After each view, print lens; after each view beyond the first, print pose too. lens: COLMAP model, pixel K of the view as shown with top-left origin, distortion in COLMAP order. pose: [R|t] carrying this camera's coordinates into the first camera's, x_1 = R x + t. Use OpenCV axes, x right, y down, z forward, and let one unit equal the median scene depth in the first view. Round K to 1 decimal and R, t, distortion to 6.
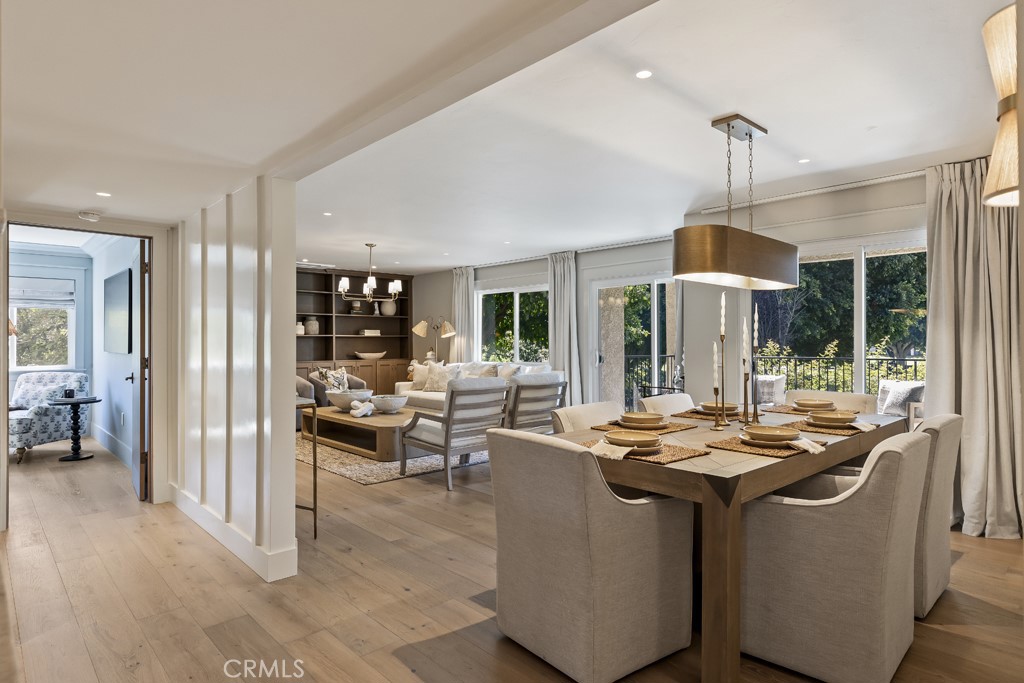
lens RADIAL K [[574.2, 0, 505.6], [0, 574.2, 331.4], [0, 0, 1]] dist [0.003263, 0.003051]
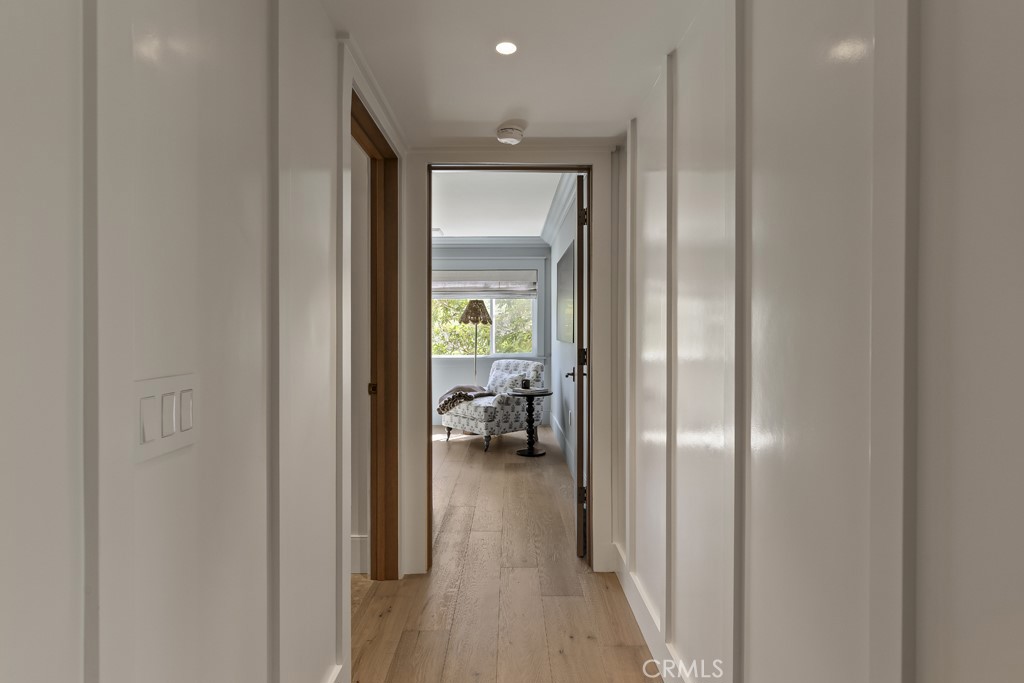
lens RADIAL K [[530.8, 0, 513.9], [0, 530.8, 340.2], [0, 0, 1]] dist [0.001847, 0.000204]
pose [[0.746375, 0.013293, -0.665393, -0.190086], [0.004752, 0.999669, 0.025302, 0.013394], [0.665509, -0.022047, 0.746064, 0.335812]]
